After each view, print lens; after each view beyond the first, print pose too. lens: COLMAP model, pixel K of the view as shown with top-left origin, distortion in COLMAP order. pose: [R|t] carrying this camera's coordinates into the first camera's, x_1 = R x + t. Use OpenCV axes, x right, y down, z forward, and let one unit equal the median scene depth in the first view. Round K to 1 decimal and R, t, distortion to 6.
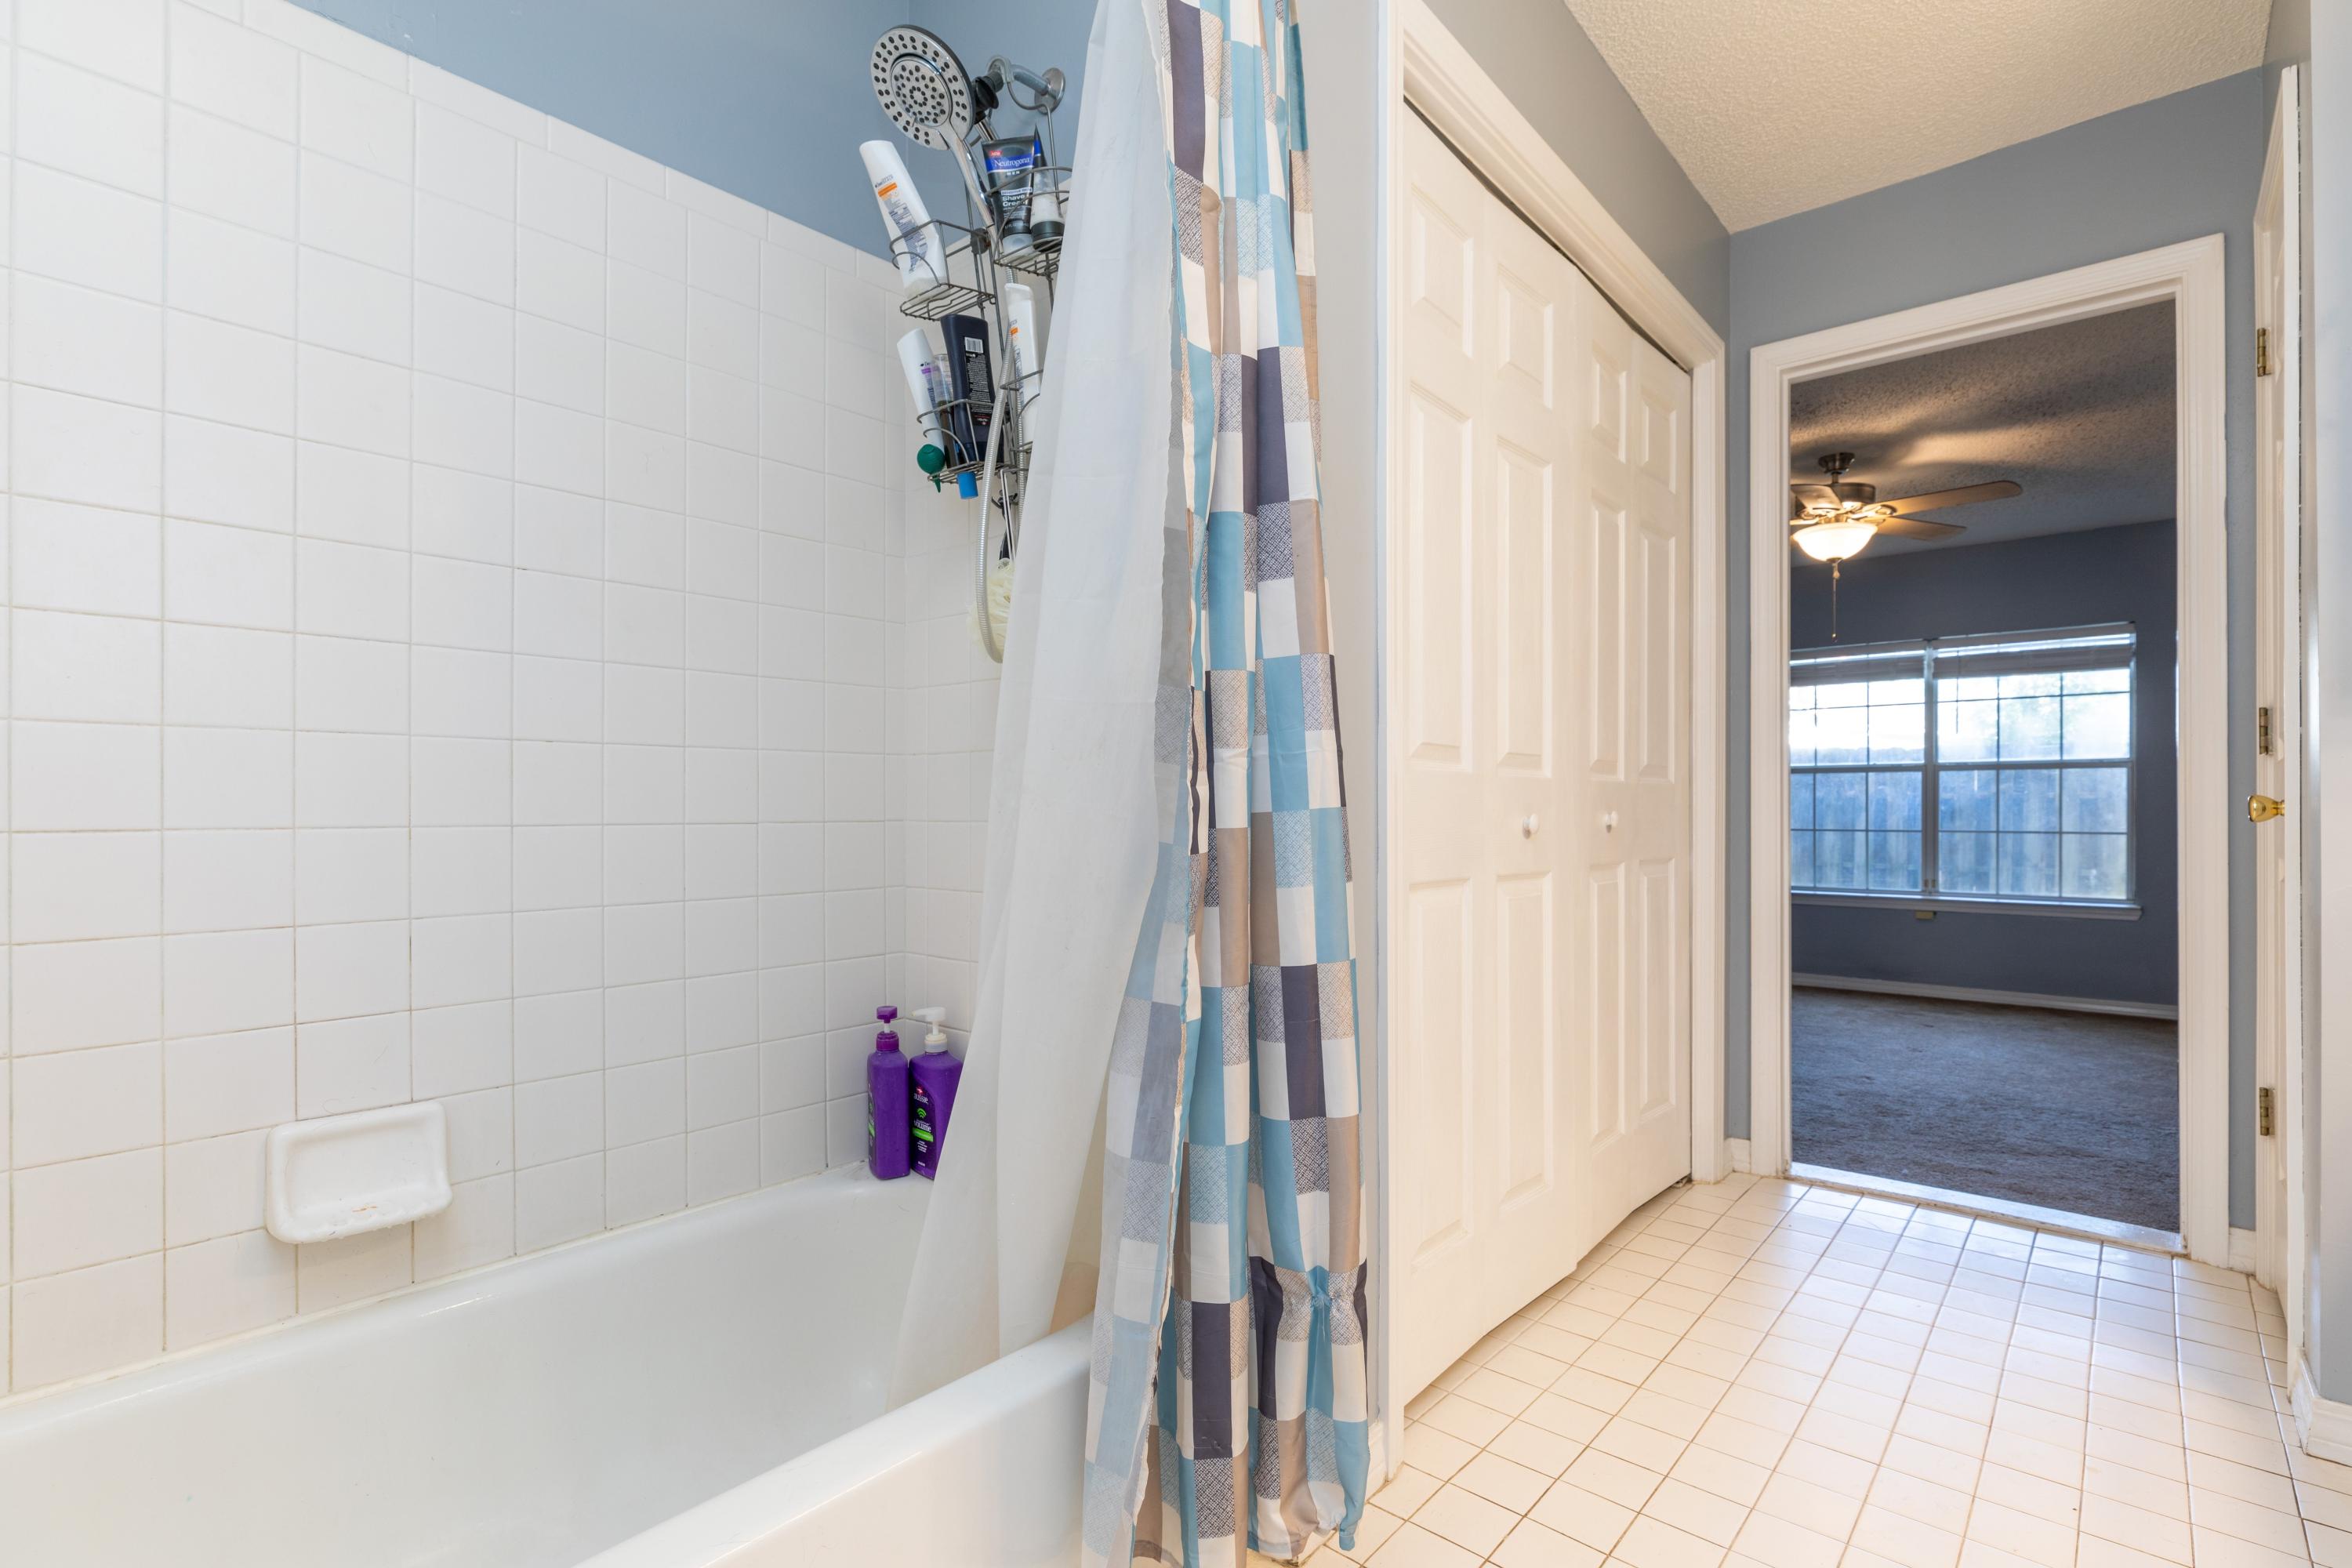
lens RADIAL K [[1111.8, 0, 1184.3], [0, 1111.8, 785.2], [0, 0, 1]] dist [-0.005287, -0.000652]
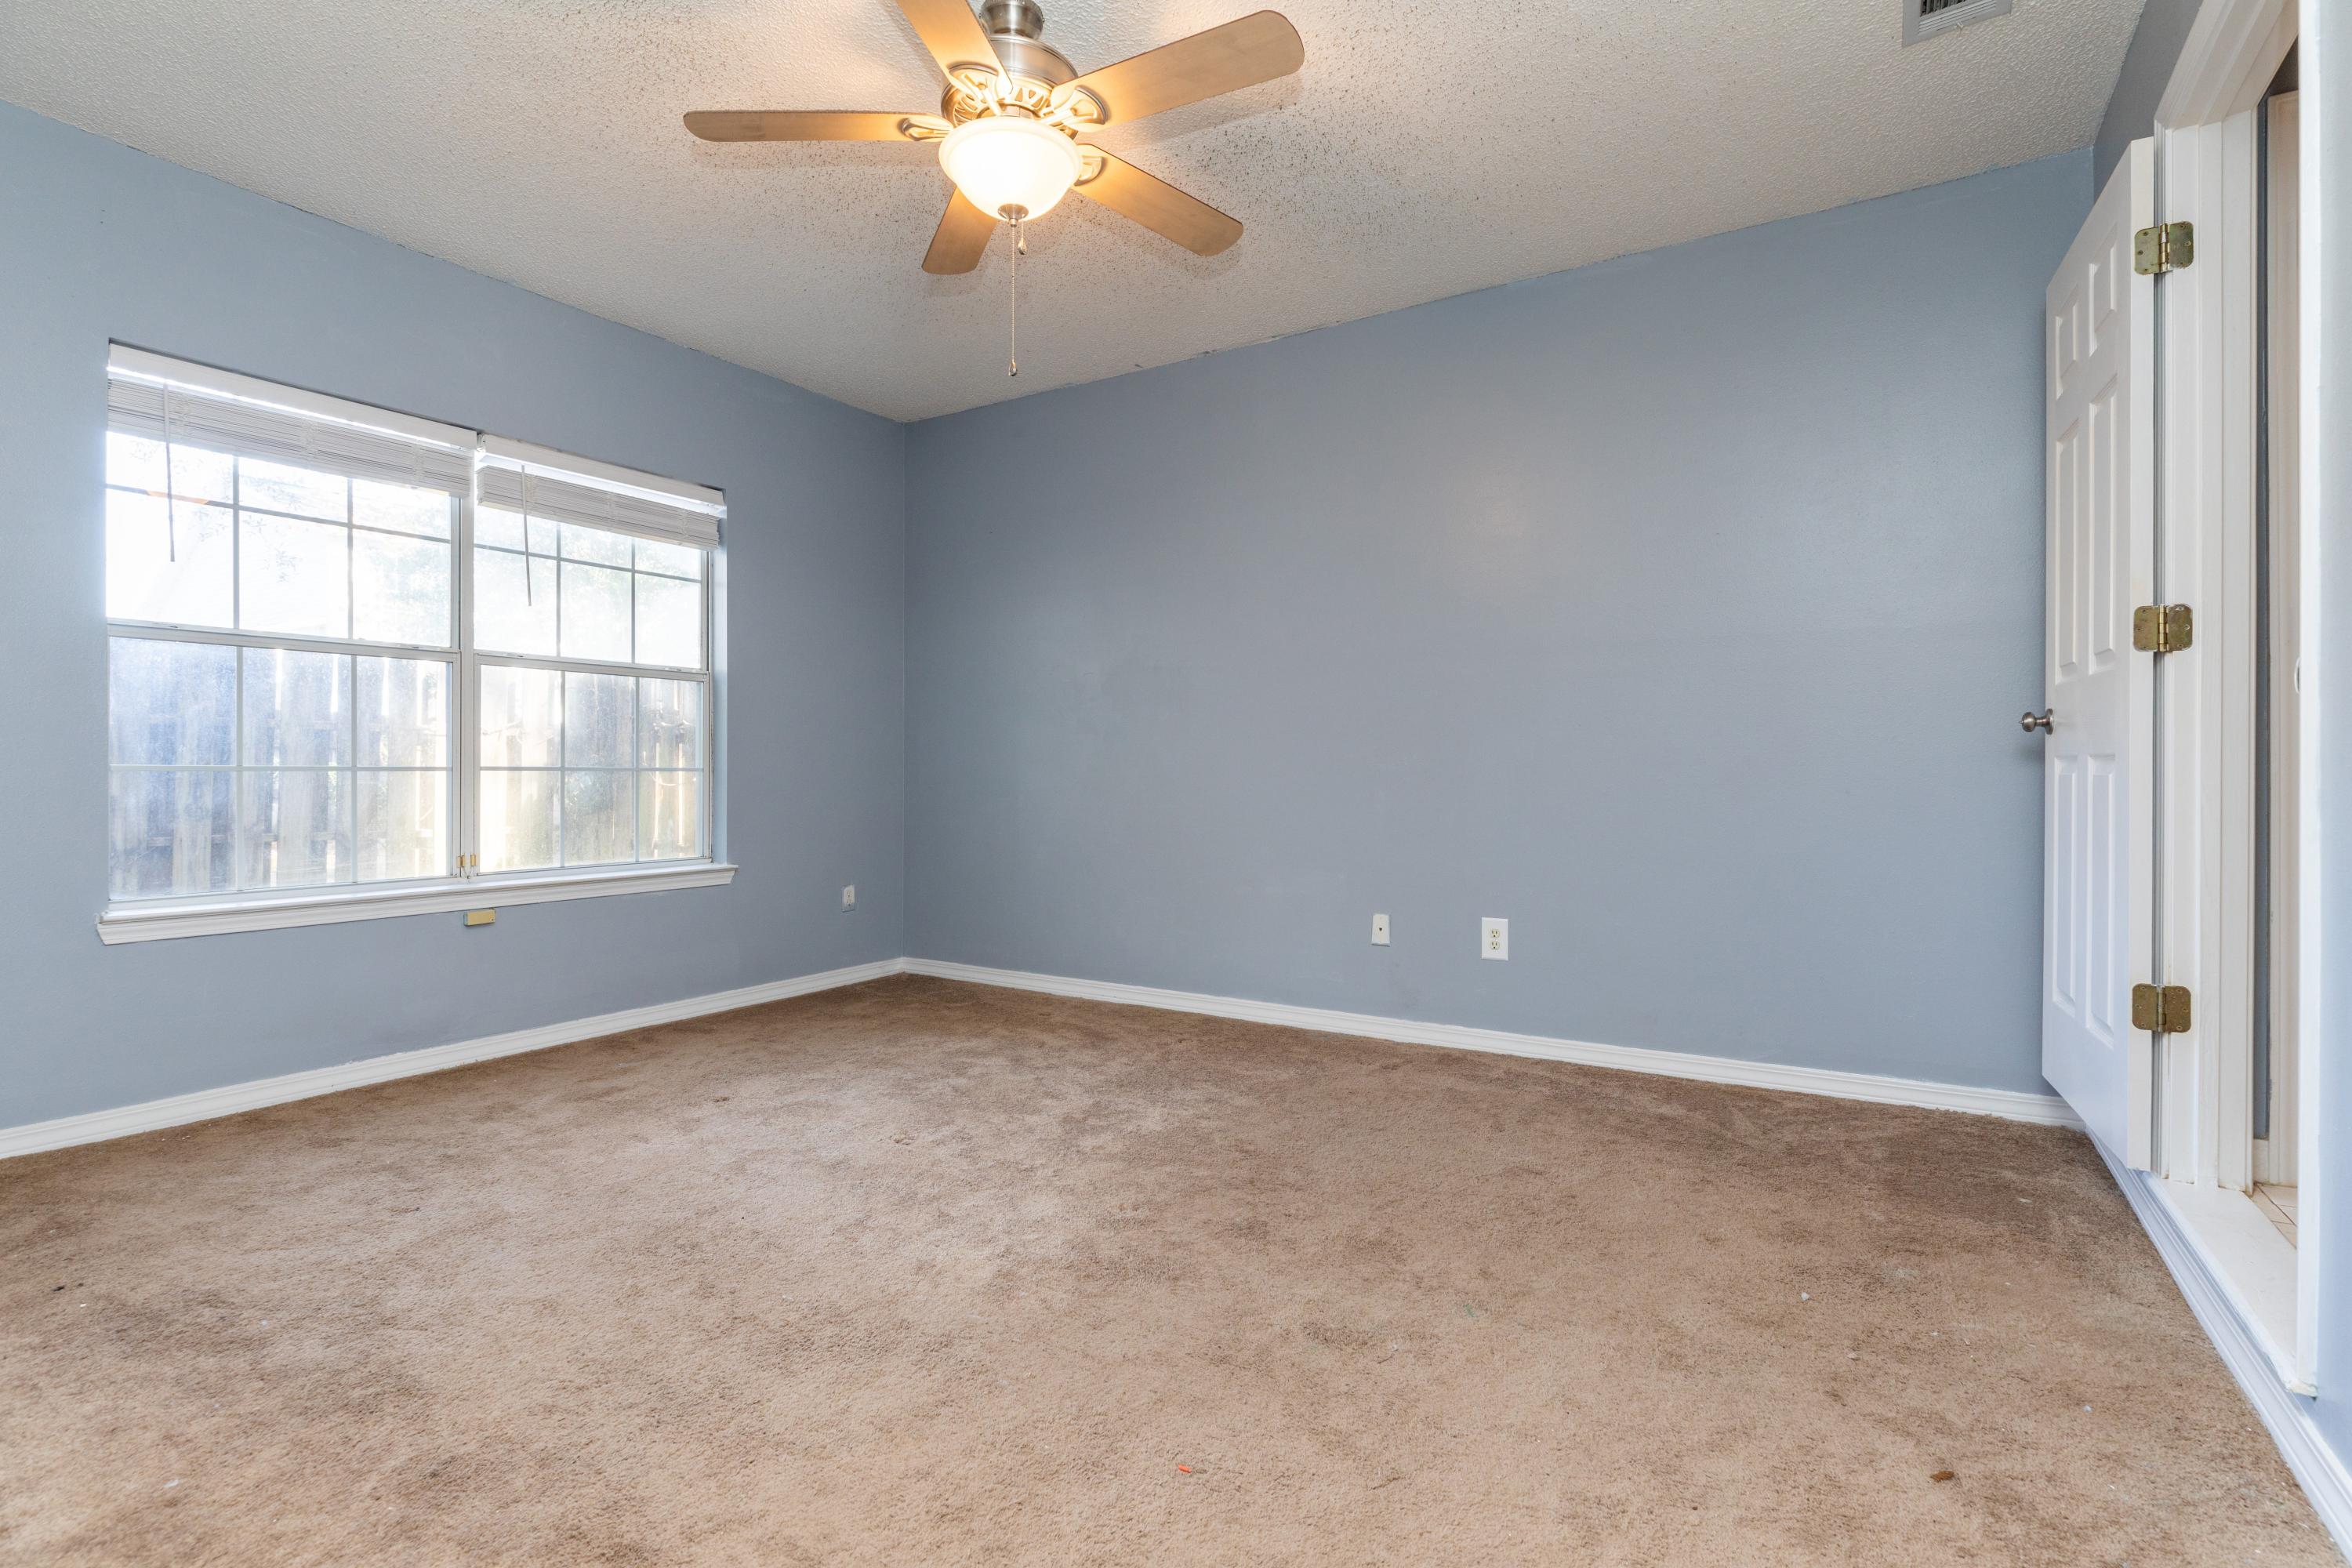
lens RADIAL K [[1111.8, 0, 1184.3], [0, 1111.8, 785.2], [0, 0, 1]] dist [-0.005287, -0.000652]
pose [[-0.136968, -0.014478, 0.990470, 0.062435], [-0.027727, 0.999557, 0.010777, 0.033712], [-0.990187, -0.025986, -0.137308, 0.716199]]
